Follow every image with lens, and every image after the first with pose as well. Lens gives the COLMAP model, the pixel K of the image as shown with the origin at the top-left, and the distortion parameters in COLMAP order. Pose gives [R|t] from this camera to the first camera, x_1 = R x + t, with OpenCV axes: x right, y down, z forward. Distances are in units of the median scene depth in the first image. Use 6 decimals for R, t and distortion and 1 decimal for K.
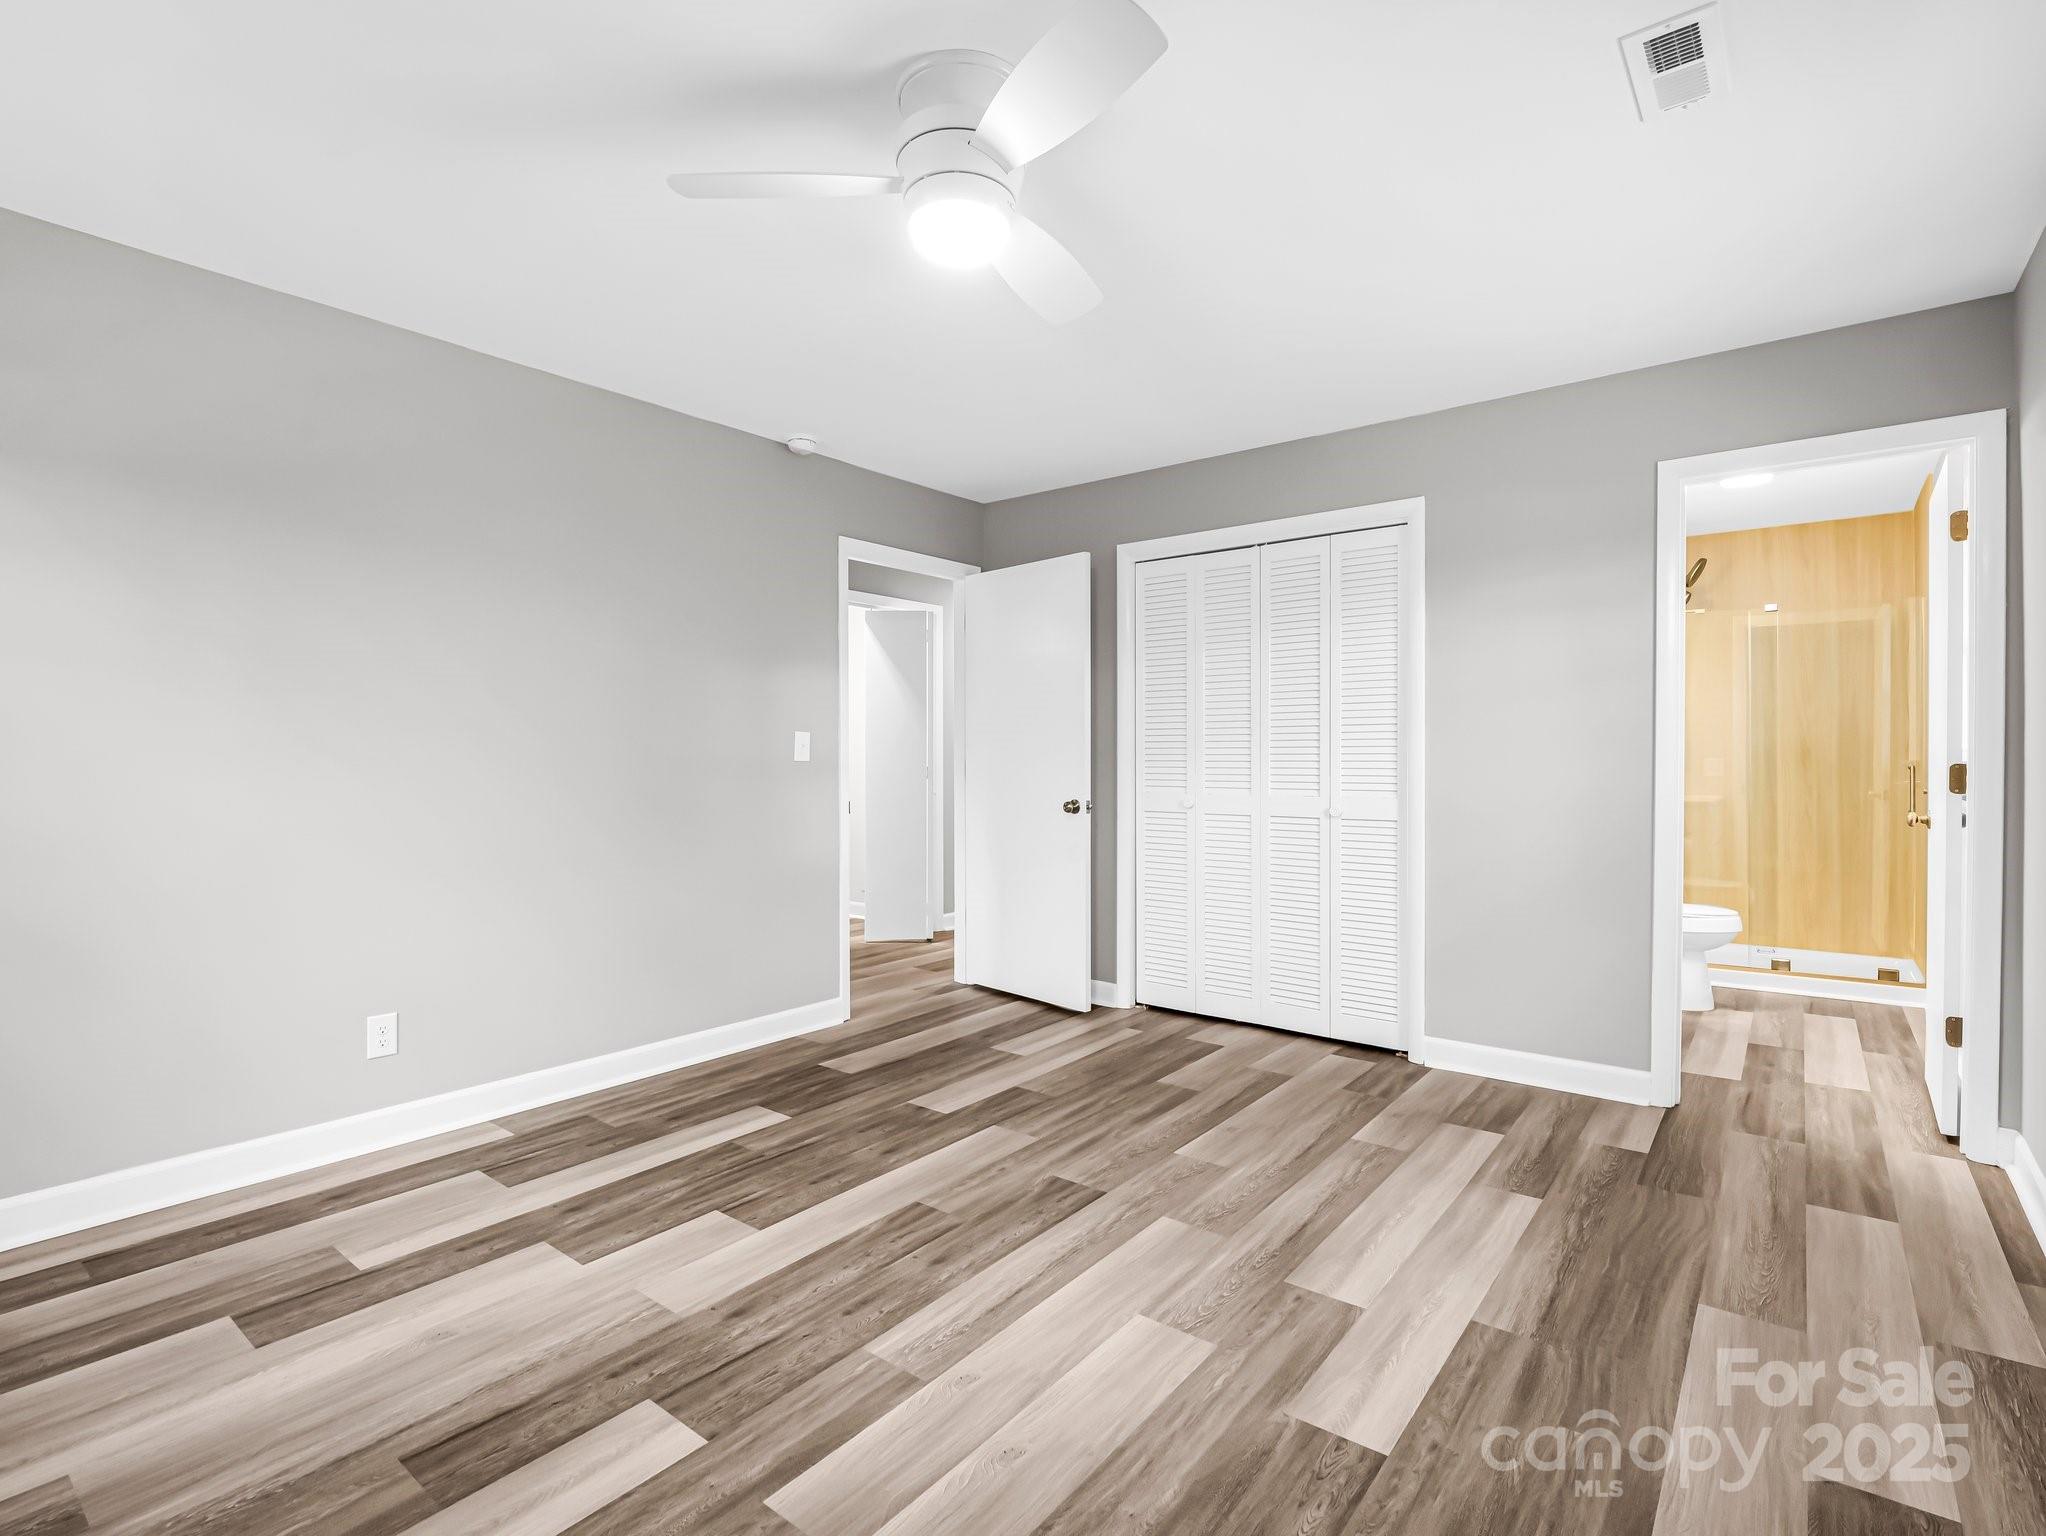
lens RADIAL K [[984.9, 0, 1023.0], [0, 984.9, 768.0], [0, 0, 1]] dist [-0.000995, -0.000438]
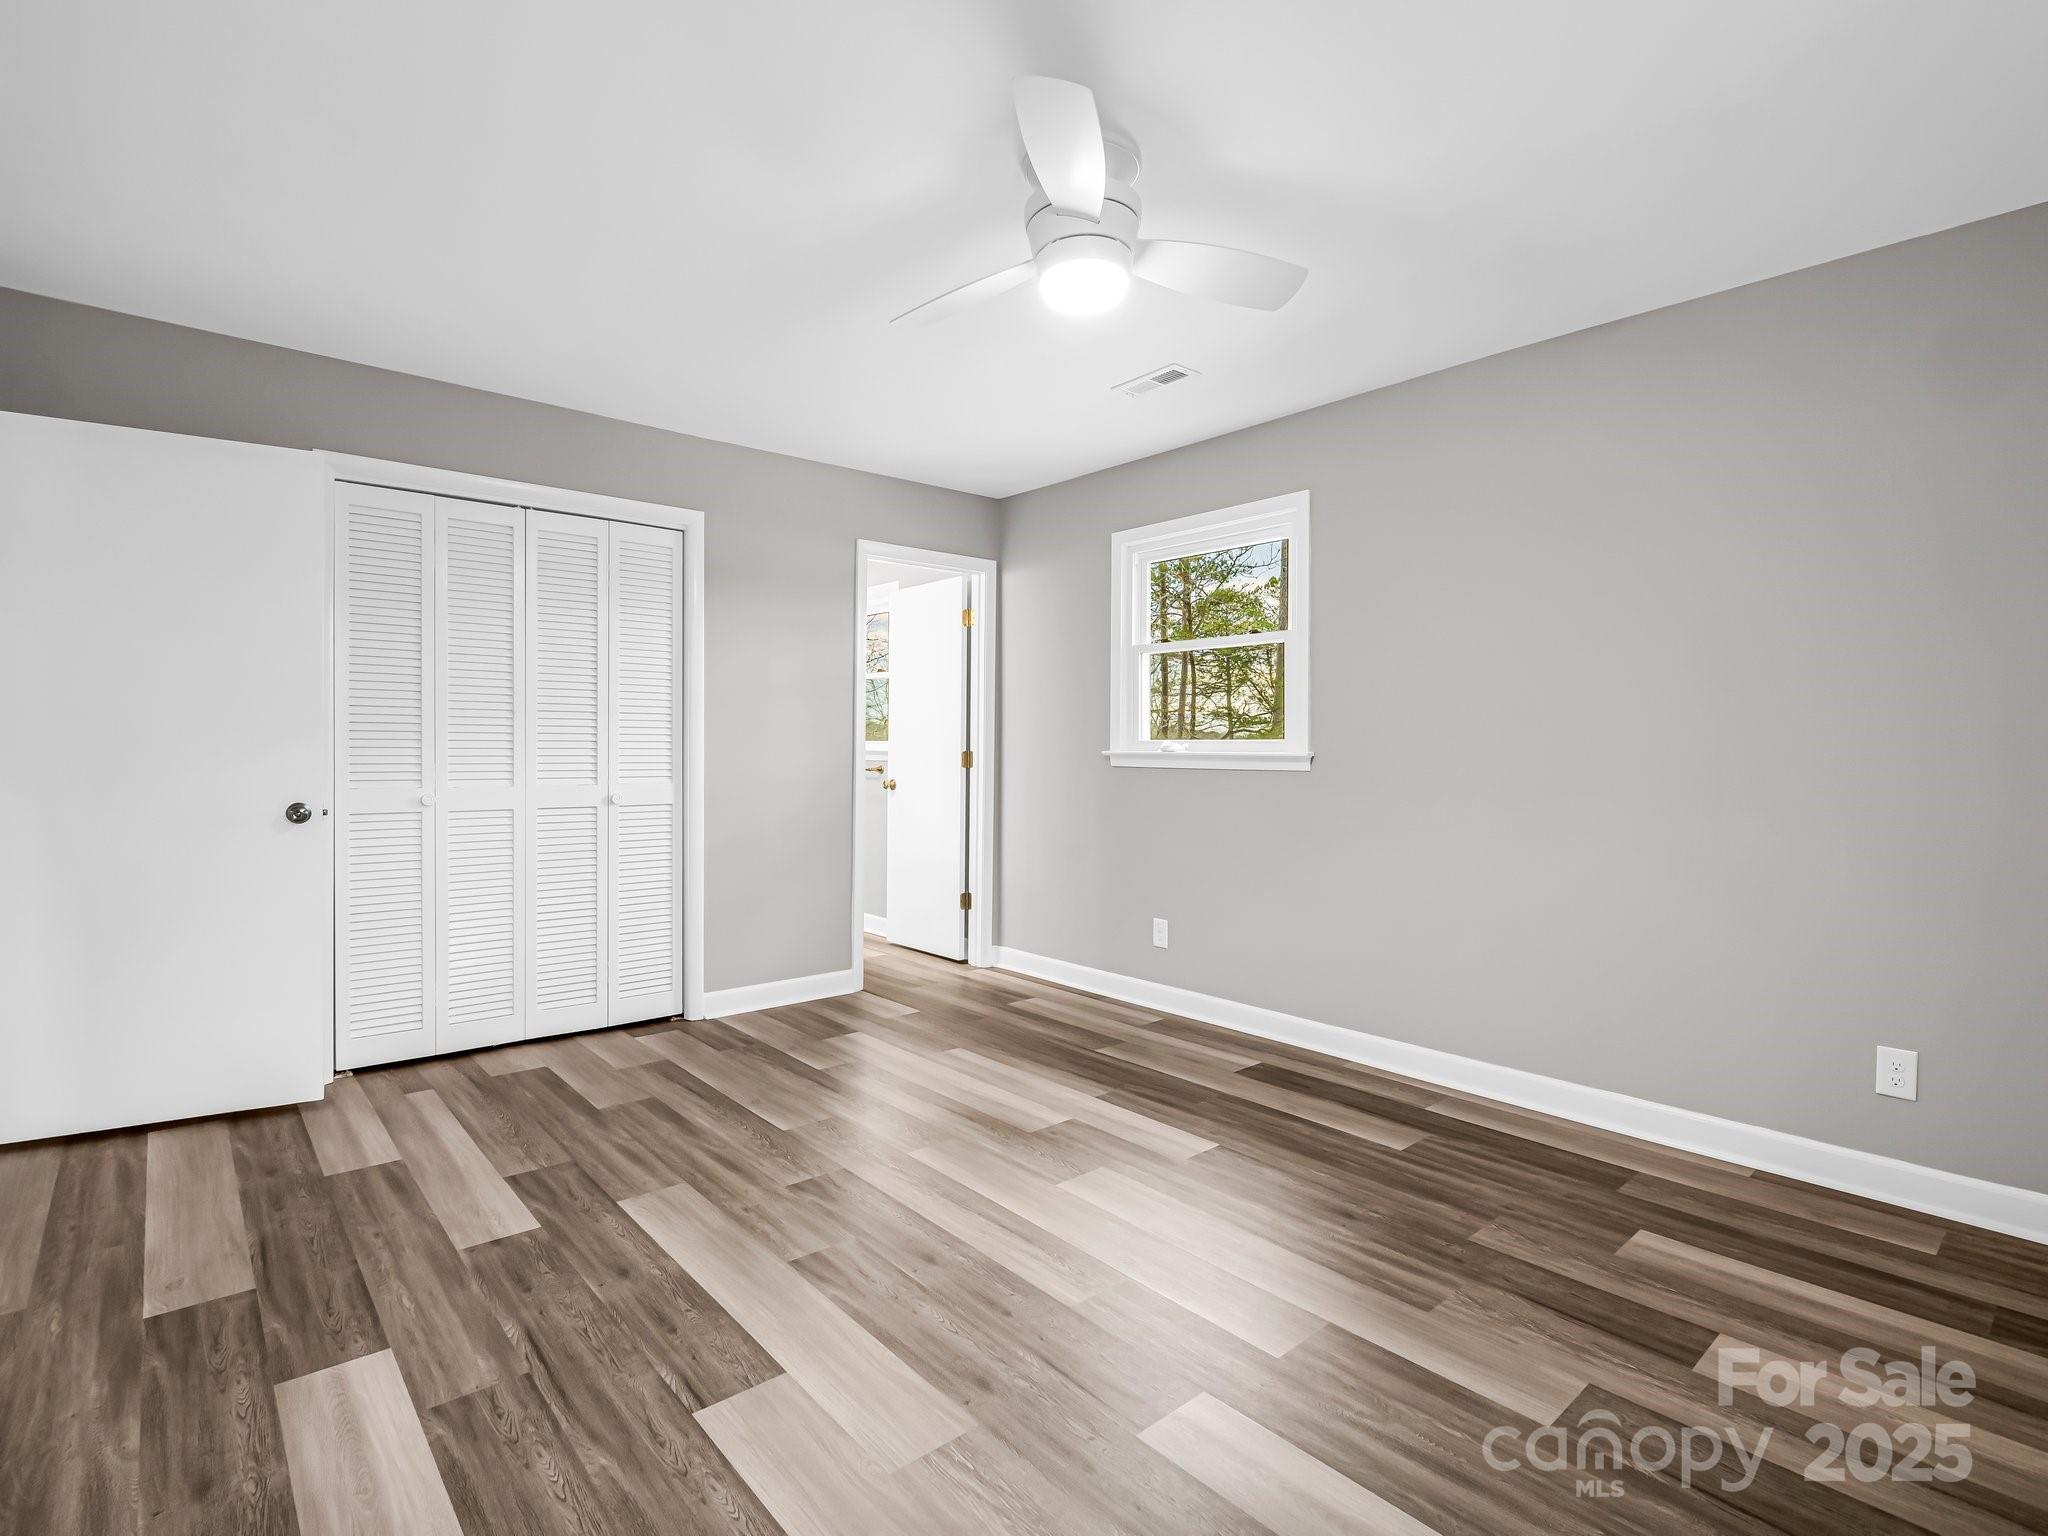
lens RADIAL K [[1034.4, 0, 1024.0], [0, 1034.4, 768.0], [0, 0, 1]] dist [-0.003263, -0.001500]
pose [[0.184042, -0.018197, 0.982750, -0.851464], [0.005731, 0.999831, 0.017440, 0.012325], [-0.982902, 0.002422, 0.184116, 0.601867]]
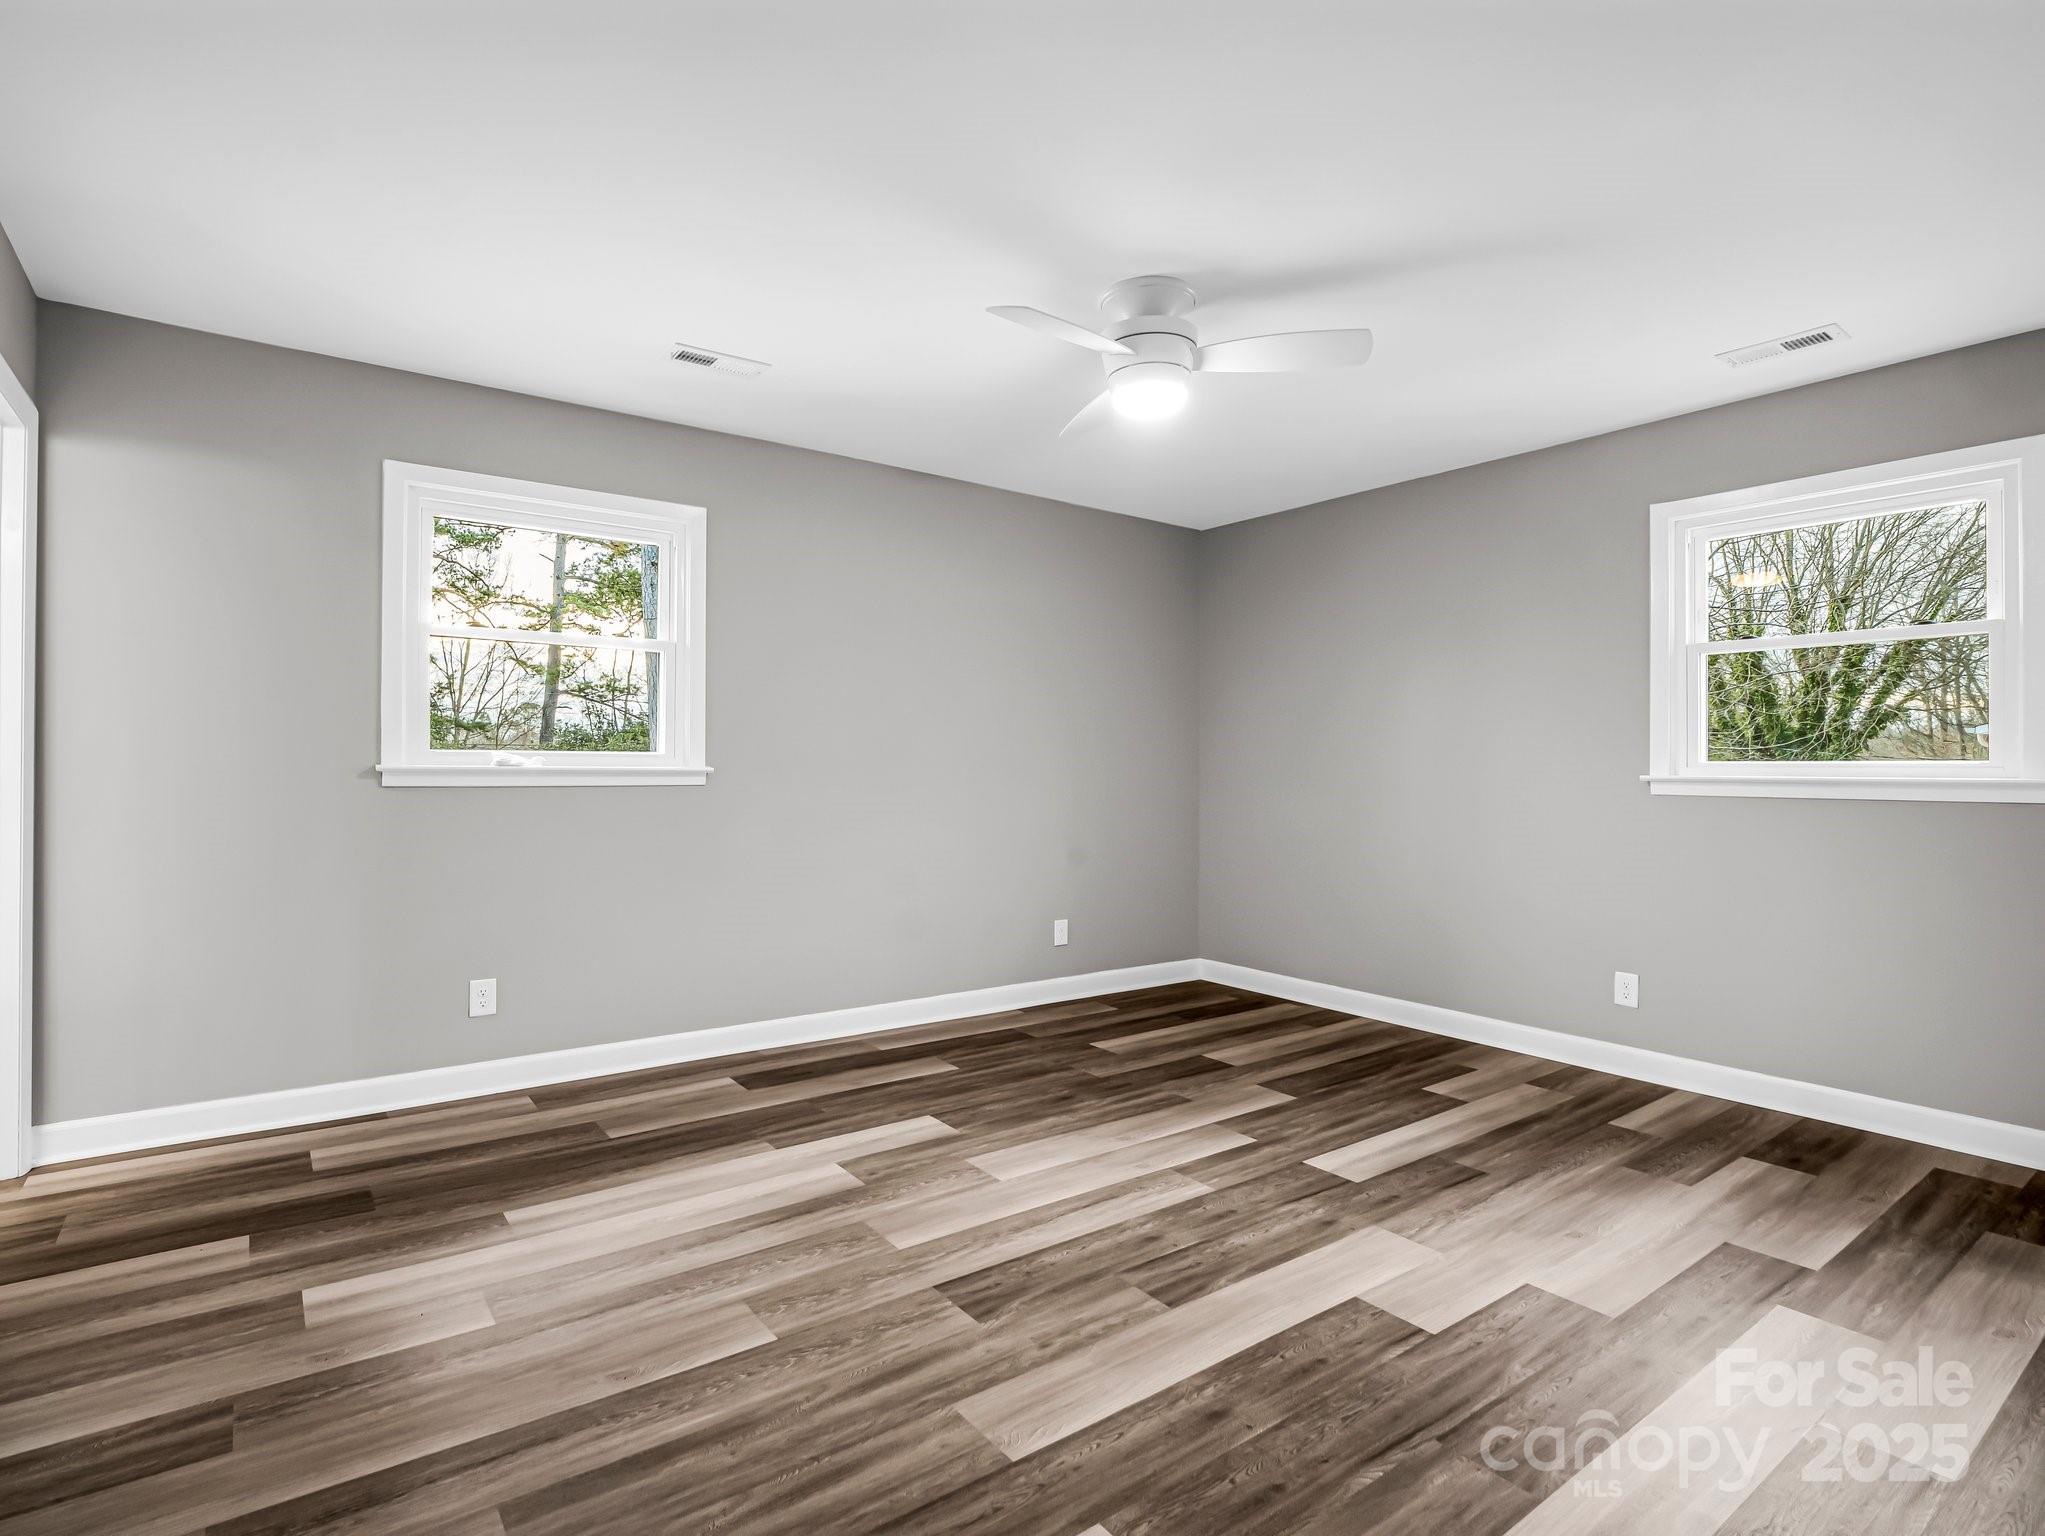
lens RADIAL K [[972.4, 0, 1022.5], [0, 972.4, 768.0], [0, 0, 1]] dist [-0.005918, -0.001419]
pose [[-0.962416, -0.009713, 0.271405, -0.185833], [-0.006552, 0.999900, 0.012552, -0.000196], [-0.271500, 0.010302, -0.962383, 1.654202]]
